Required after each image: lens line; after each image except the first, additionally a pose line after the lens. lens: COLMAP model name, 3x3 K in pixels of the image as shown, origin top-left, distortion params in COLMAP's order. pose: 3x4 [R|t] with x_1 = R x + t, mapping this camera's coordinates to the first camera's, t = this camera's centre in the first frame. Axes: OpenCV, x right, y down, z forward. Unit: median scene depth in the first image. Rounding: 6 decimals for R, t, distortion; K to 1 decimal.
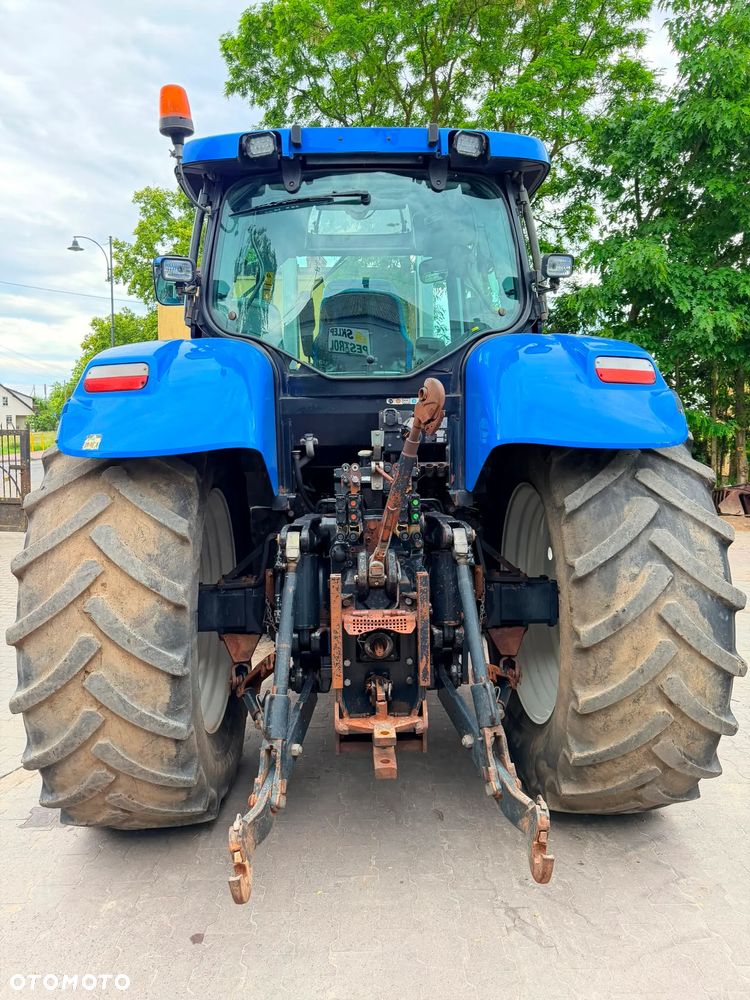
lens RADIAL K [[707.3, 0, 374.8], [0, 707.3, 495.7], [0, 0, 1]] dist [0.047435, -0.060523]
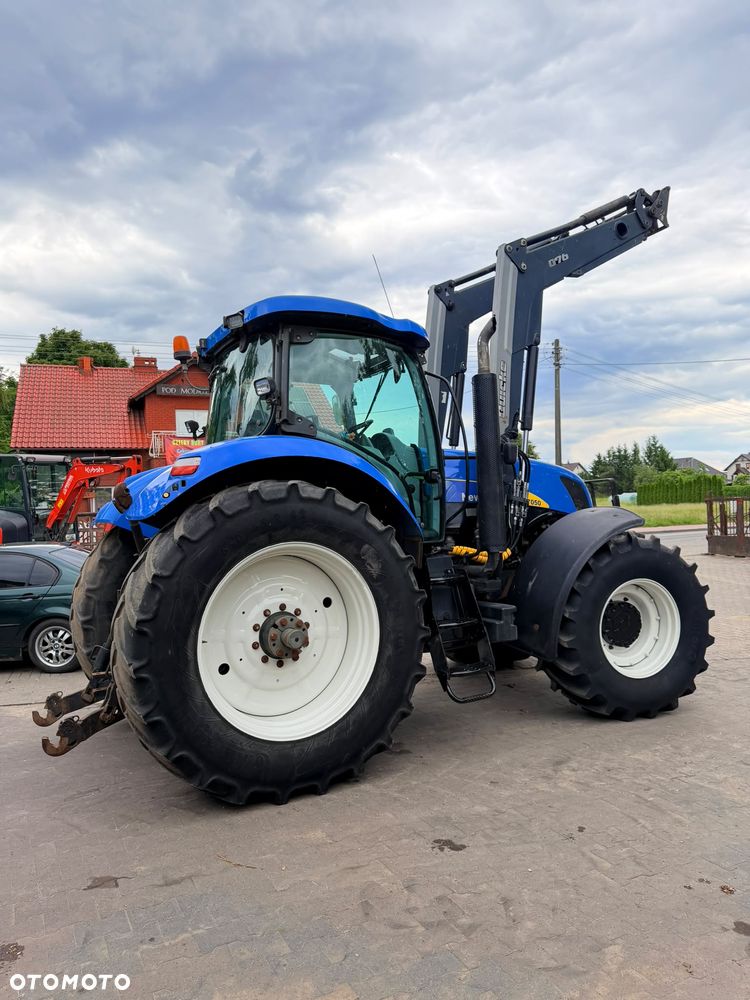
lens RADIAL K [[704.2, 0, 381.3], [0, 704.2, 497.3], [0, 0, 1]] dist [0.062024, -0.089964]
pose [[0.470281, -0.042482, -0.881494, 1.845754], [-0.038023, 0.996938, -0.068331, -0.026281], [0.881697, 0.065651, 0.467225, 0.681789]]
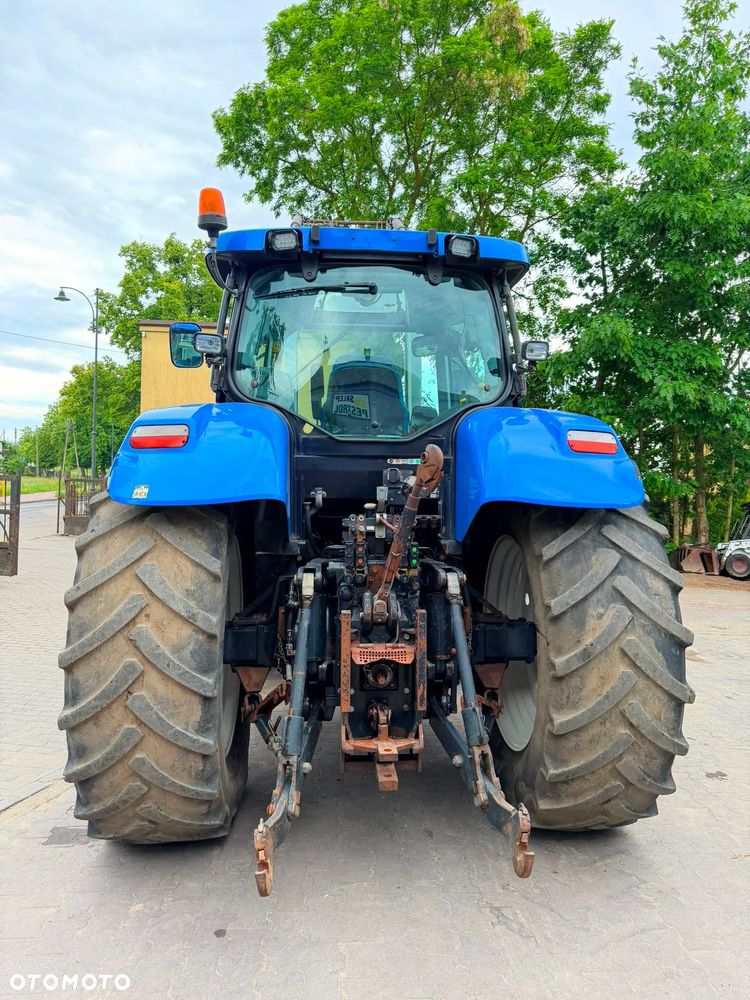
lens RADIAL K [[704.2, 0, 381.3], [0, 704.2, 497.3], [0, 0, 1]] dist [0.062024, -0.089964]
pose [[0.998595, 0.023378, 0.047561, -0.054901], [-0.019909, 0.997194, -0.072160, 0.008381], [-0.049115, 0.071112, 0.996258, -0.154810]]
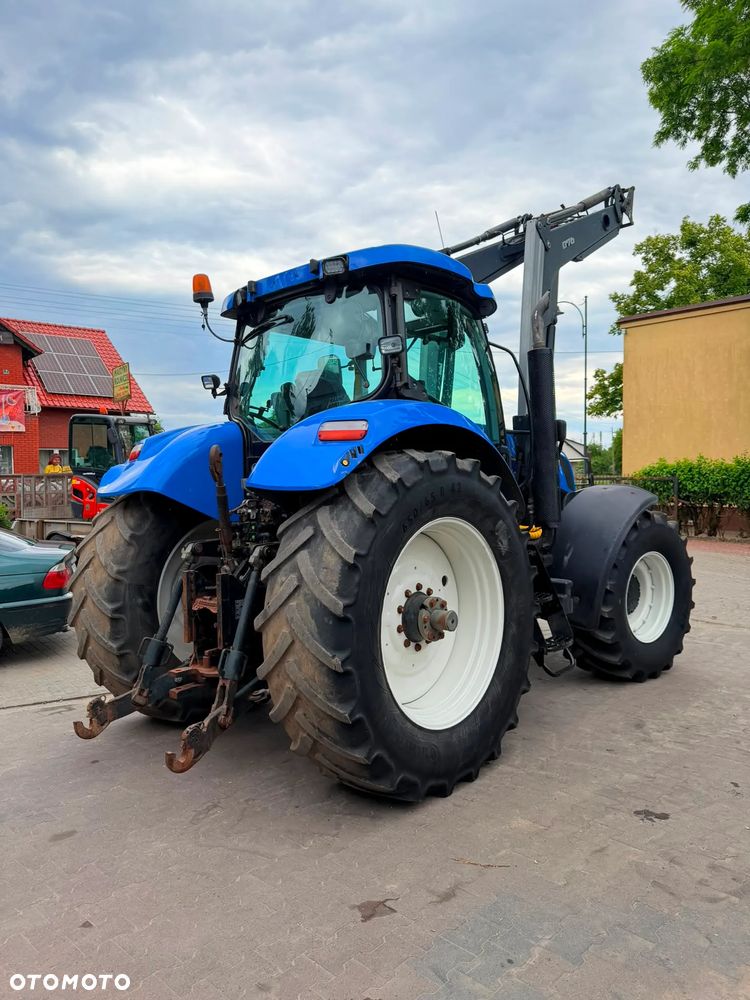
lens RADIAL K [[707.3, 0, 374.8], [0, 707.3, 495.7], [0, 0, 1]] dist [0.047435, -0.060523]
pose [[0.732023, -0.000213, -0.681279, 1.281421], [-0.041396, 0.998138, -0.044792, -0.000691], [0.680021, 0.060992, 0.730652, 0.106171]]
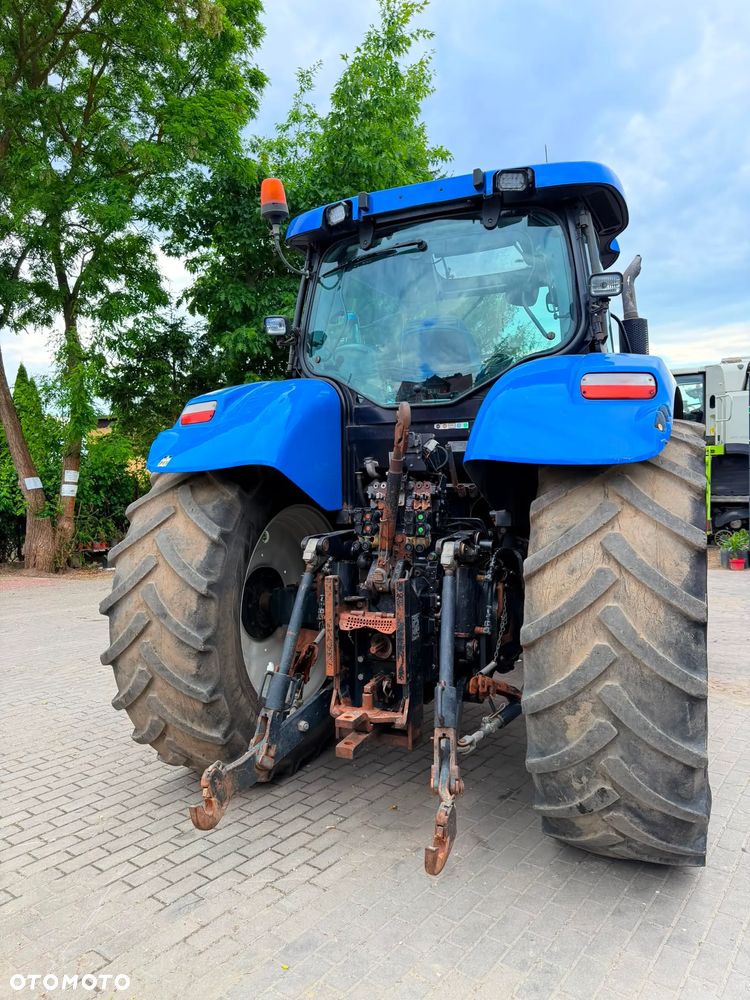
lens RADIAL K [[710.1, 0, 371.2], [0, 710.1, 500.3], [0, 0, 1]] dist [0.036374, -0.003382]
pose [[0.895151, 0.016949, -0.445441, 0.492467], [-0.039952, 0.998306, -0.042300, 0.034106], [0.443970, 0.055661, 0.894311, -0.008996]]
